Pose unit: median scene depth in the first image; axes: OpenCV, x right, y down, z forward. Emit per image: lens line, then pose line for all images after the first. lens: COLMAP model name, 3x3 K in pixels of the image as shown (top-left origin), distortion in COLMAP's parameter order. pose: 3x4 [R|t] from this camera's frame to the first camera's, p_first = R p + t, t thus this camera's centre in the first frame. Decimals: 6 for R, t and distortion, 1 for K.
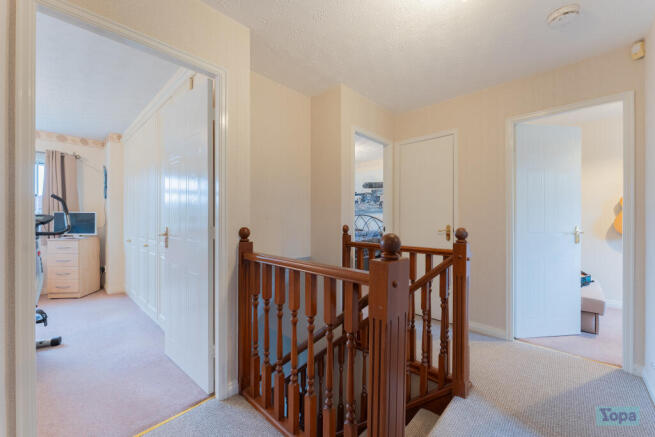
lens RADIAL K [[263.7, 0, 329.1], [0, 263.7, 216.8], [0, 0, 1]] dist [-0.001374, -0.000729]
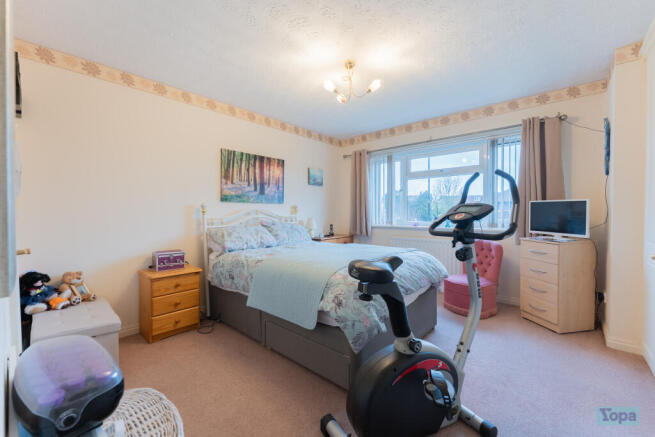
lens RADIAL K [[263.7, 0, 329.1], [0, 263.7, 216.8], [0, 0, 1]] dist [-0.001374, -0.000729]
pose [[0.028460, 0.023868, -0.999310, -0.301792], [0.007934, 0.999678, 0.024103, 0.003035], [0.999563, -0.008614, 0.028262, 0.390076]]
